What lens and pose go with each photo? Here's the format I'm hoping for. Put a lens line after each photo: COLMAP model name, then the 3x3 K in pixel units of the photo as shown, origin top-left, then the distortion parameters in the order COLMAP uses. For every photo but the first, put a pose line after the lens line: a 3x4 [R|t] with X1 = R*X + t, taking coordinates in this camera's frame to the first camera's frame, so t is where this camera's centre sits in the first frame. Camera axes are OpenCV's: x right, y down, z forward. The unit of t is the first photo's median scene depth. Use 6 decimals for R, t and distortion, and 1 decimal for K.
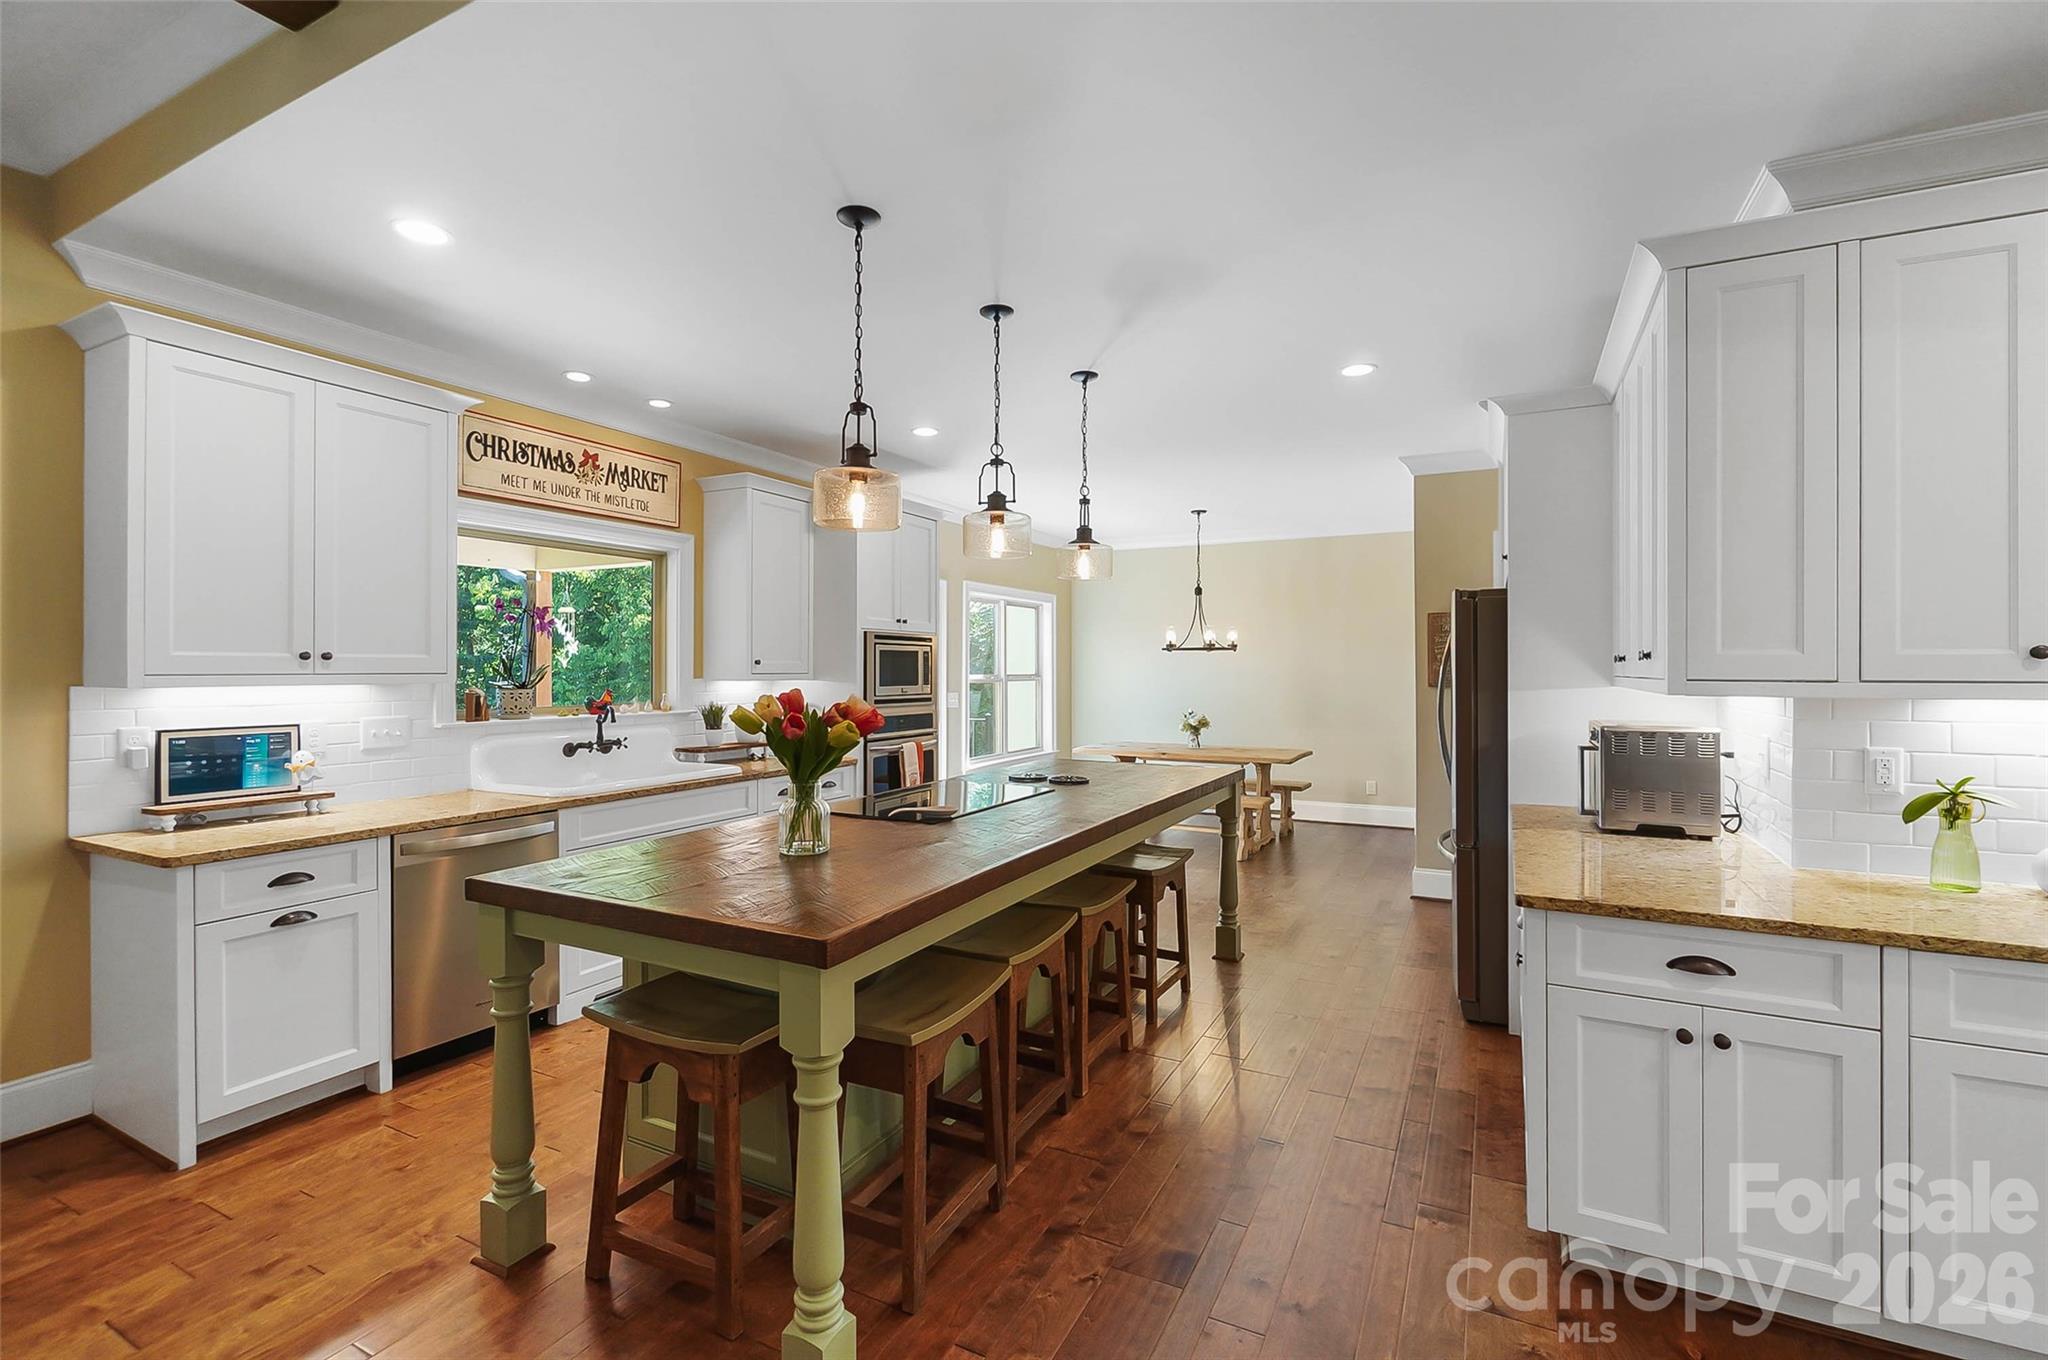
lens RADIAL K [[889.3, 0, 1030.2], [0, 889.3, 667.8], [0, 0, 1]] dist [0.000775, -0.001364]
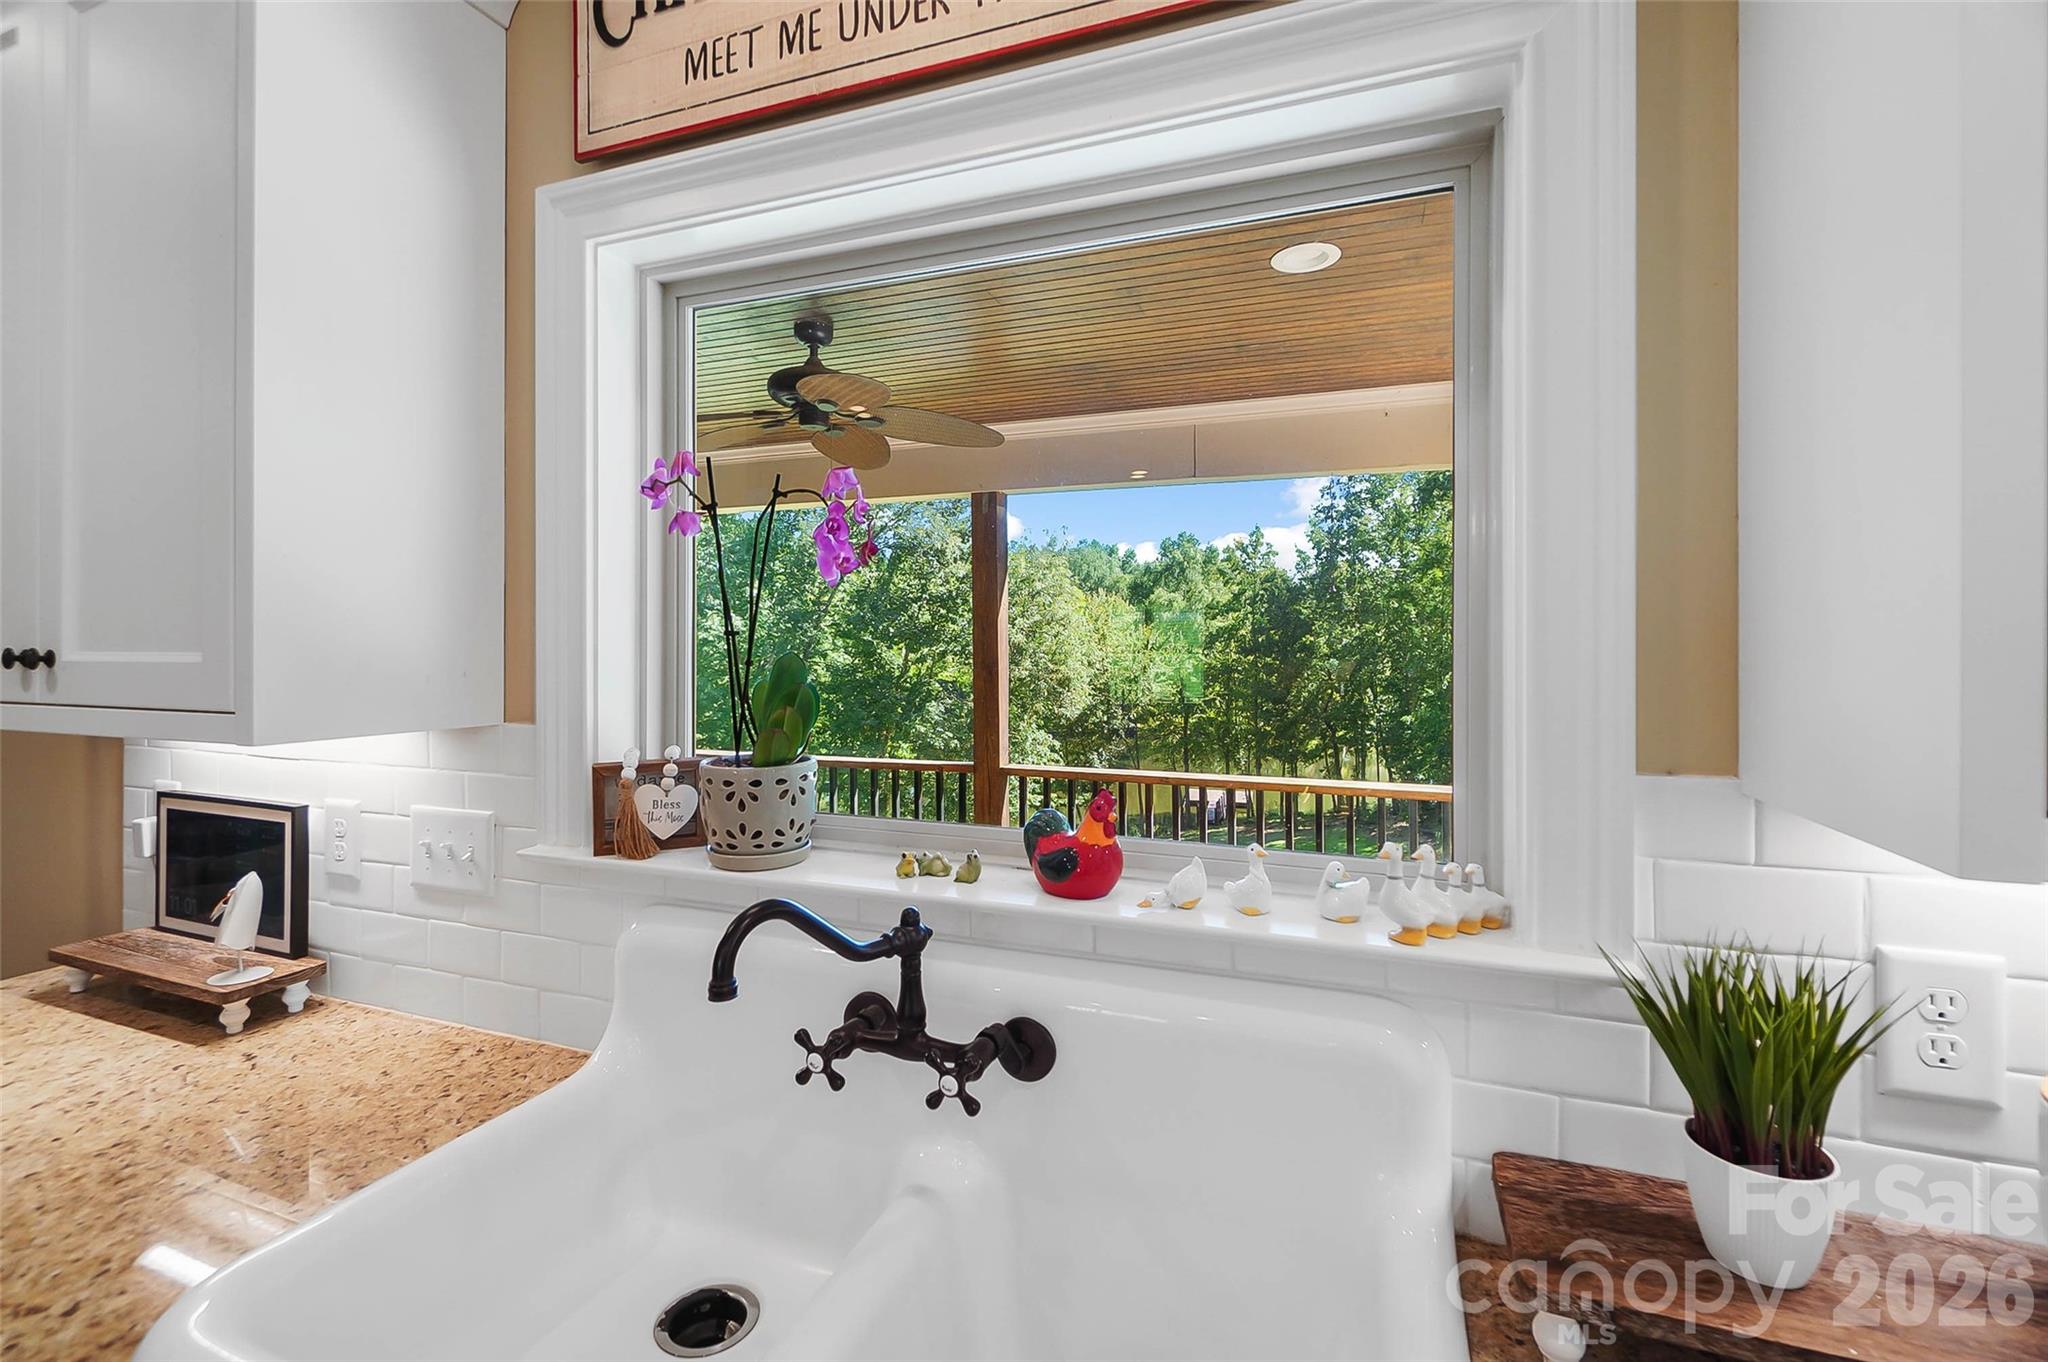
lens RADIAL K [[889.3, 0, 1008.6], [0, 889.3, 641.4], [0, 0, 1]] dist [0.000775, -0.001364]
pose [[0.107527, -0.001893, -0.994200, -0.252019], [-0.000039, 0.999998, -0.001908, -0.014045], [0.994202, 0.000244, 0.107527, 0.966177]]
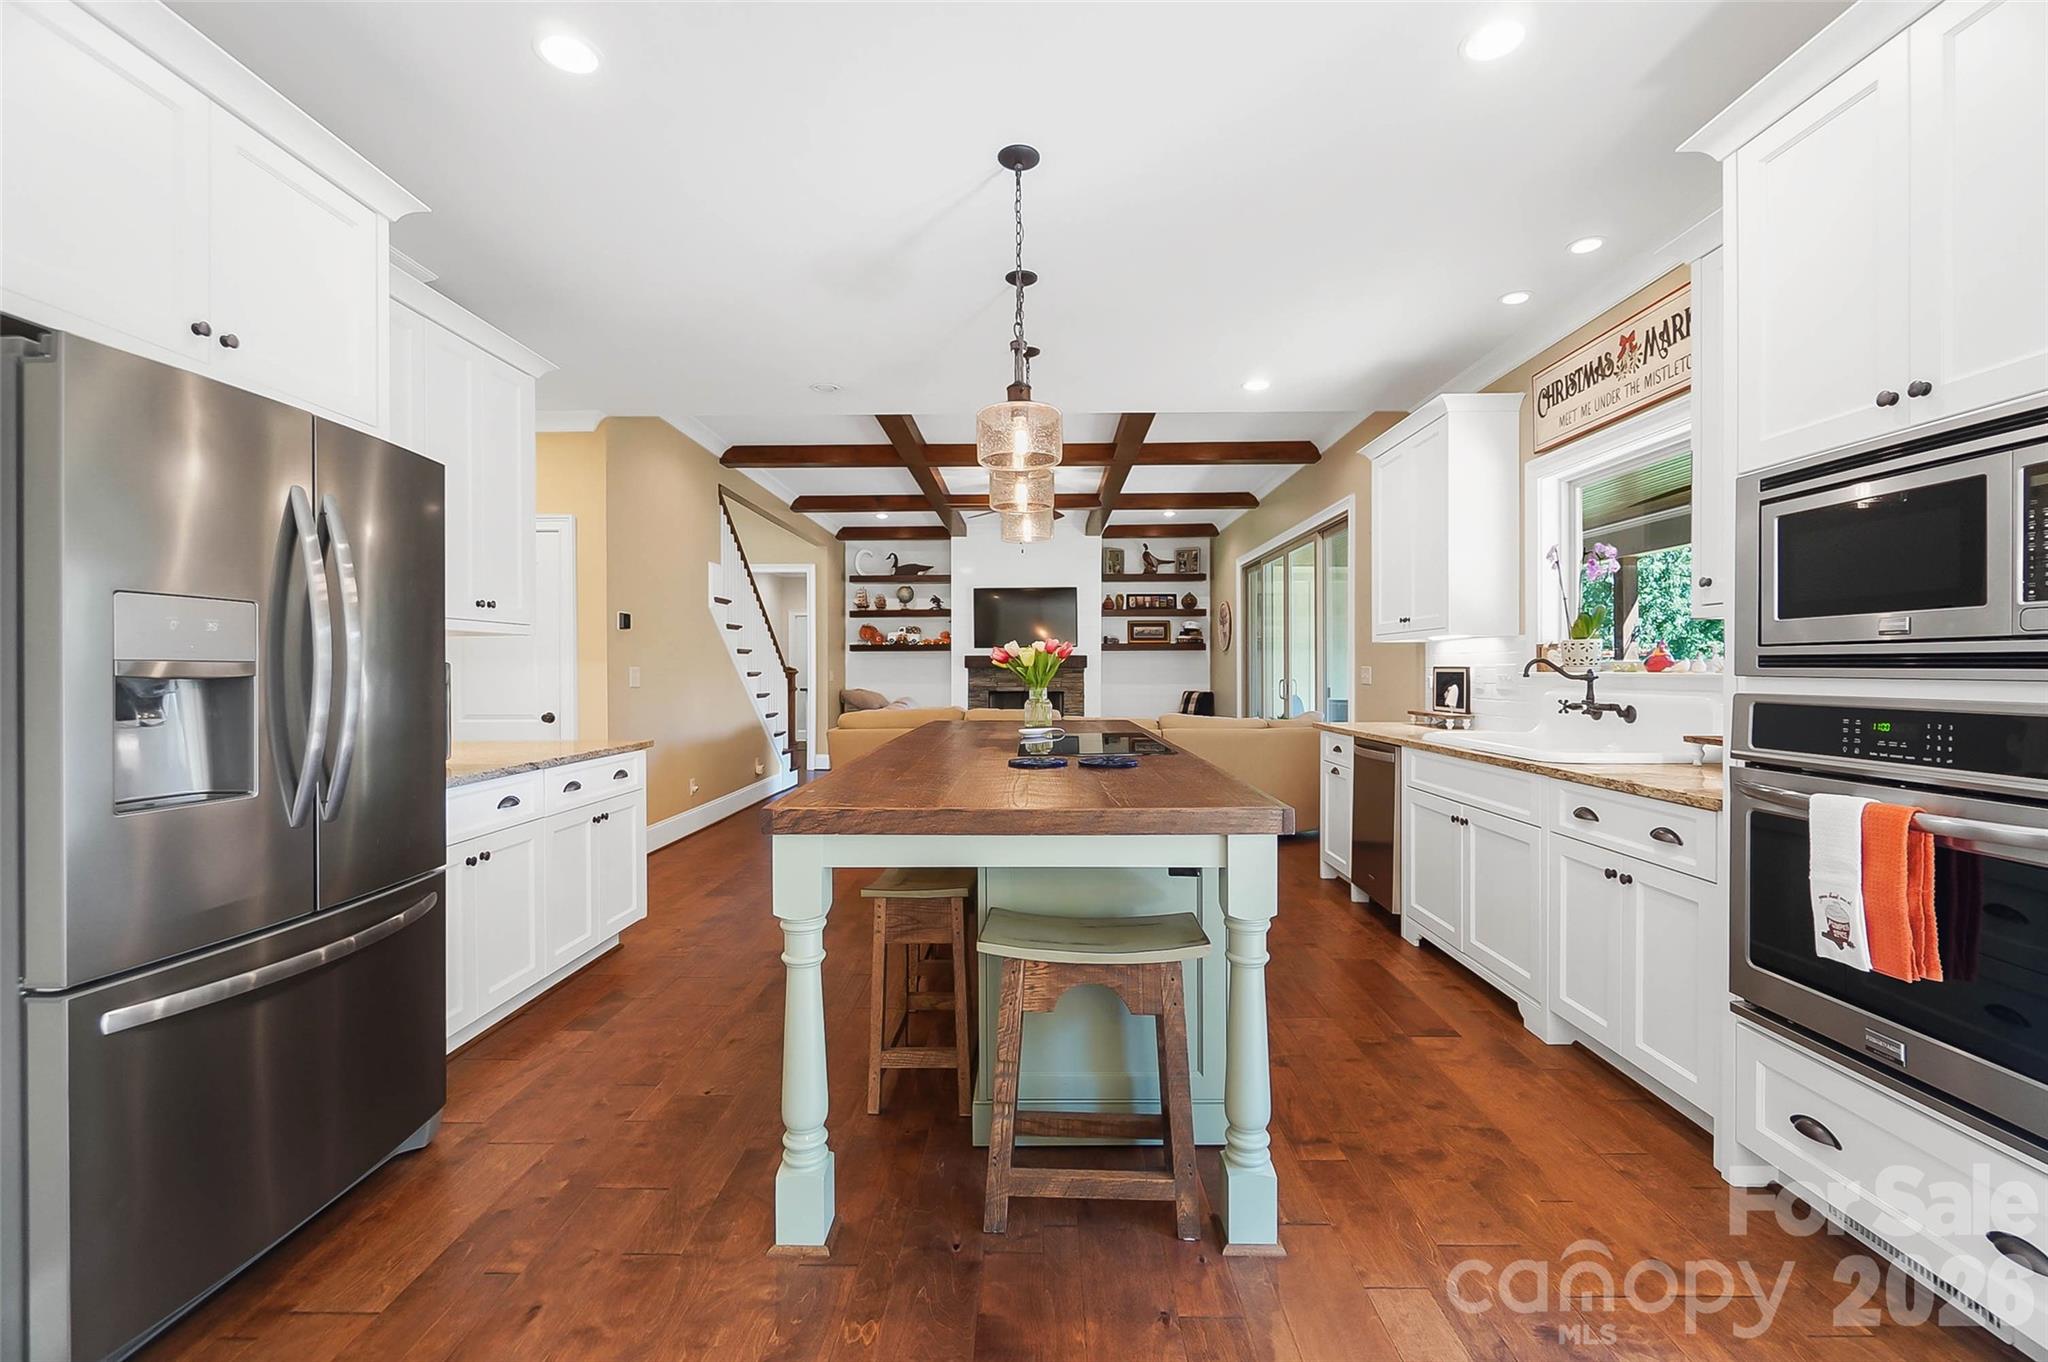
lens RADIAL K [[889.3, 0, 1028.2], [0, 889.3, 674.8], [0, 0, 1]] dist [0.000775, -0.001364]
pose [[-0.892862, 0.005306, -0.450300, 0.320605], [0.003838, 0.999984, 0.004173, 0.049549], [0.450315, 0.001998, -0.892868, 1.438367]]
